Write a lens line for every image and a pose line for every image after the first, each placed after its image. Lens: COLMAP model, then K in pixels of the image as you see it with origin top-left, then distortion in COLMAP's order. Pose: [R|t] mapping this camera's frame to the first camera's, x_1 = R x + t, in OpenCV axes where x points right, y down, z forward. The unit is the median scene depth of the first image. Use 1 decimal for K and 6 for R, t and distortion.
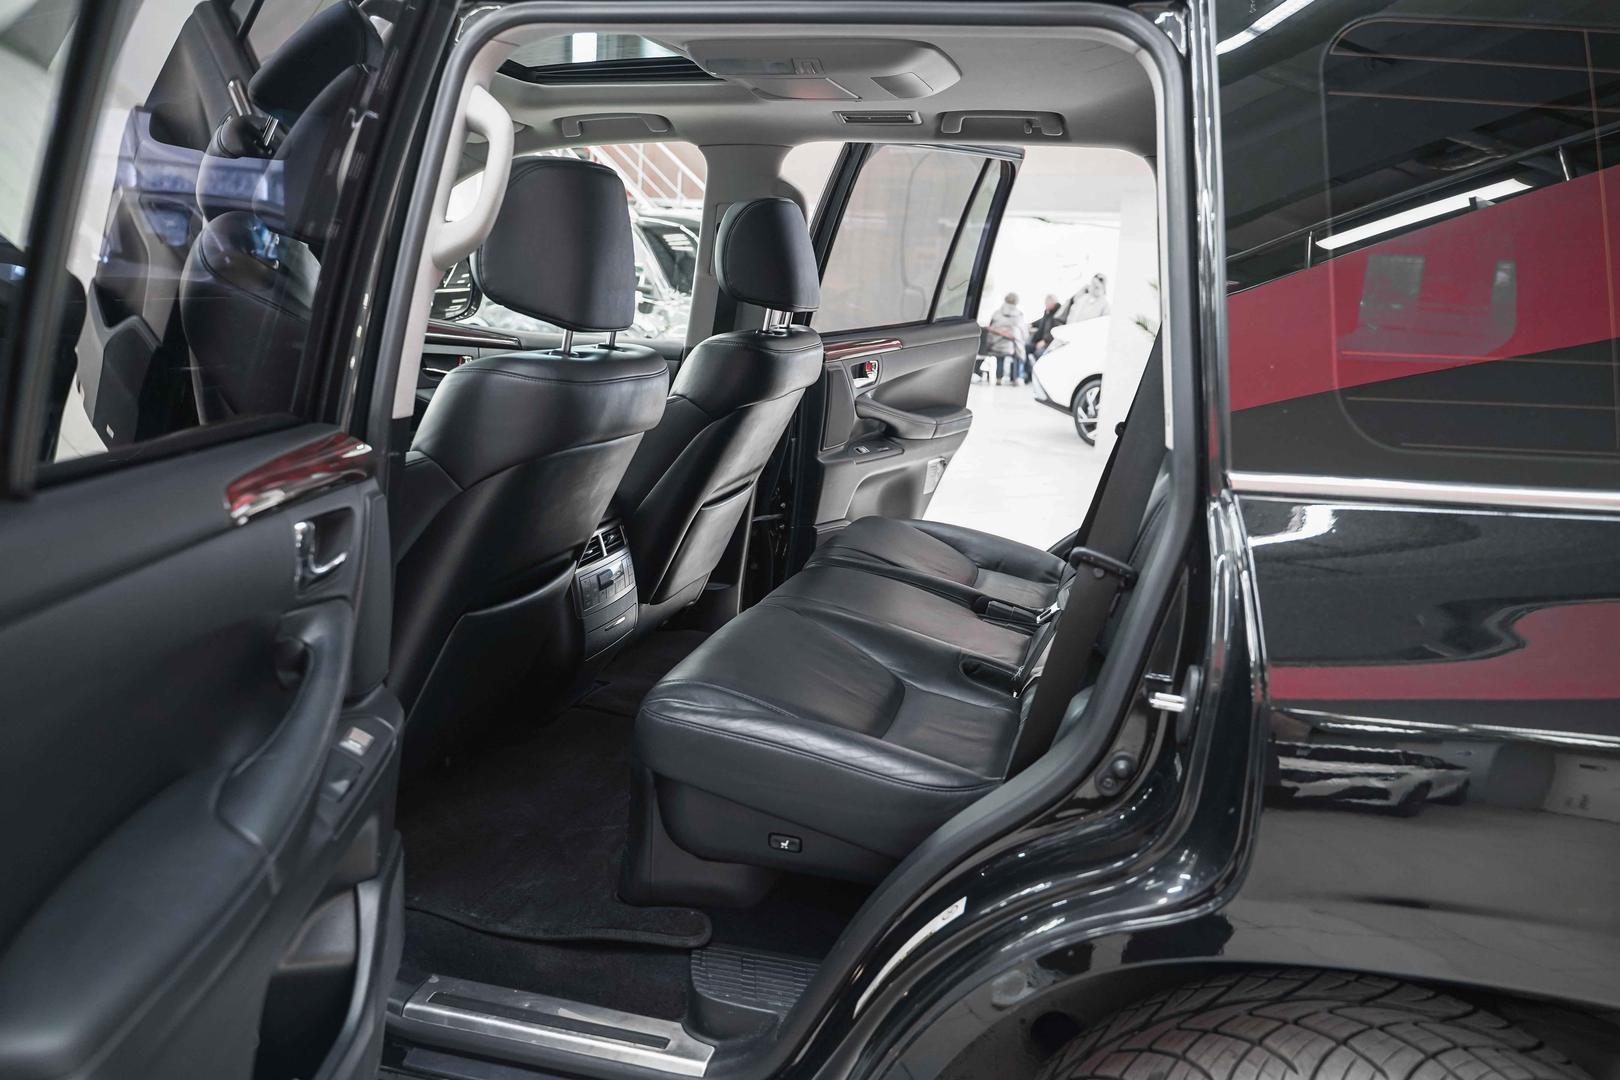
lens RADIAL K [[1385.3, 0, 810.0], [0, 1385.3, 540.0], [0, 0, 1]] dist [0.009759, 0.002153]
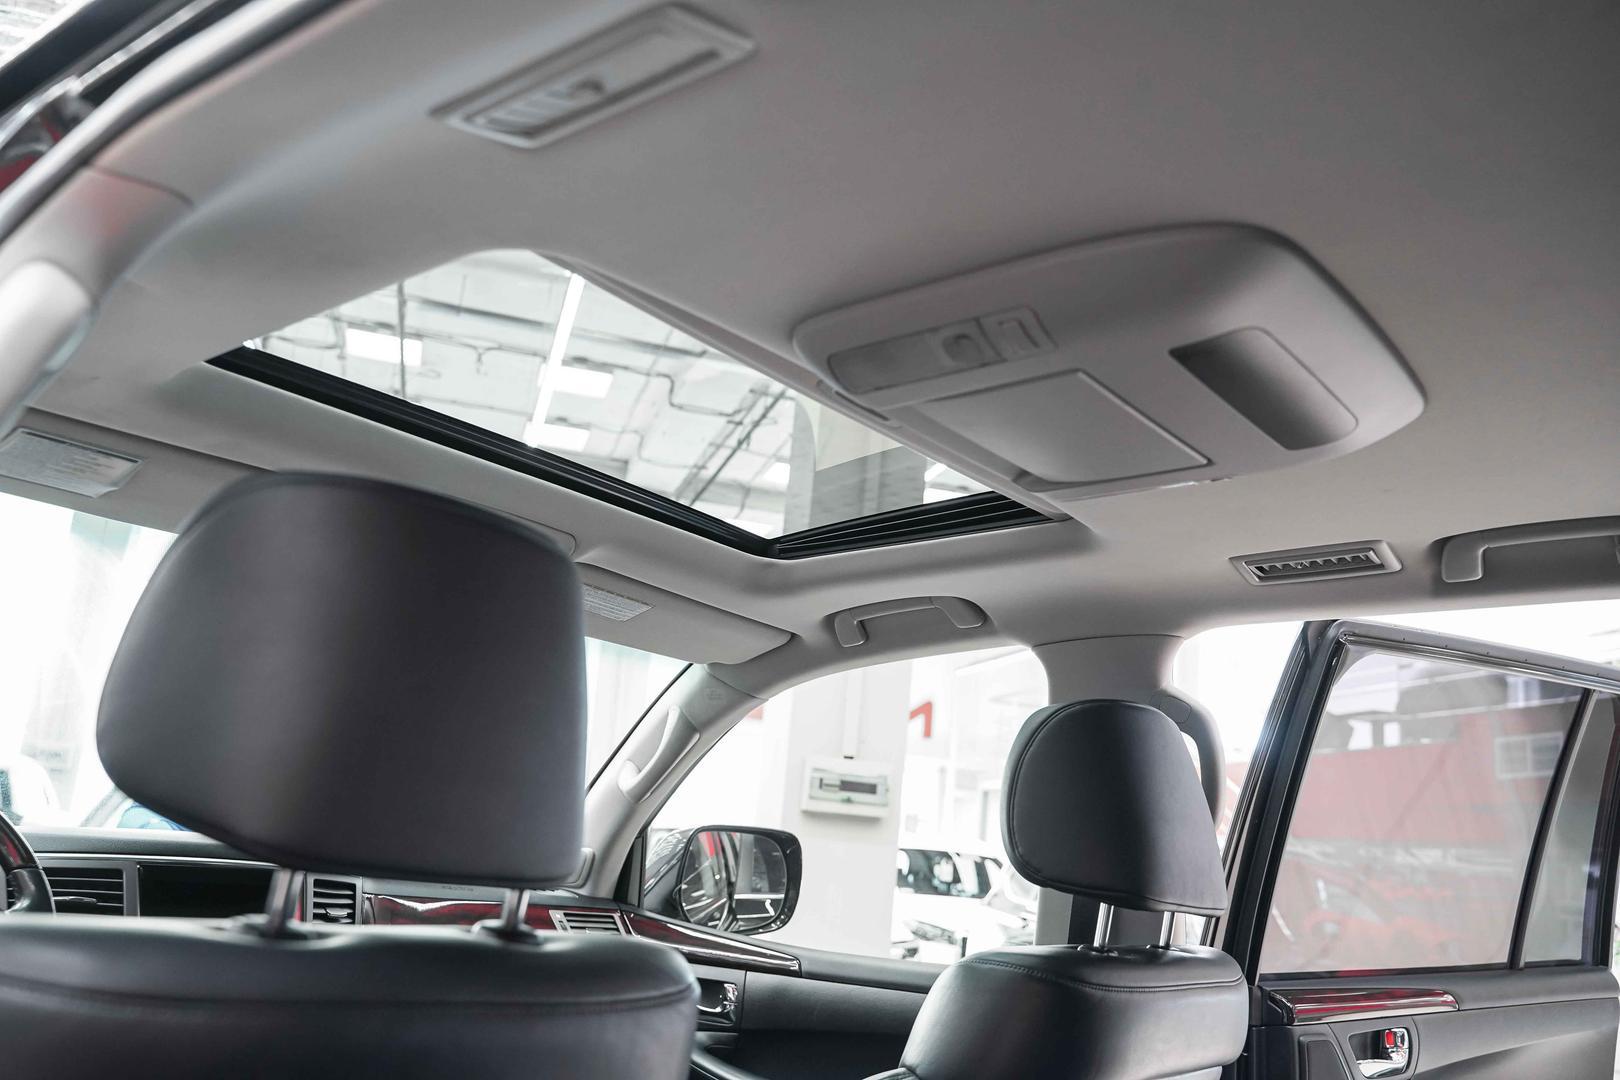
lens RADIAL K [[1385.3, 0, 810.0], [0, 1385.3, 540.0], [0, 0, 1]] dist [0.009759, 0.002153]
pose [[0.915966, -0.079299, -0.393343, 0.068397], [-0.103914, 0.899956, -0.423416, -0.046217], [0.387568, 0.428708, 0.816089, 0.379761]]
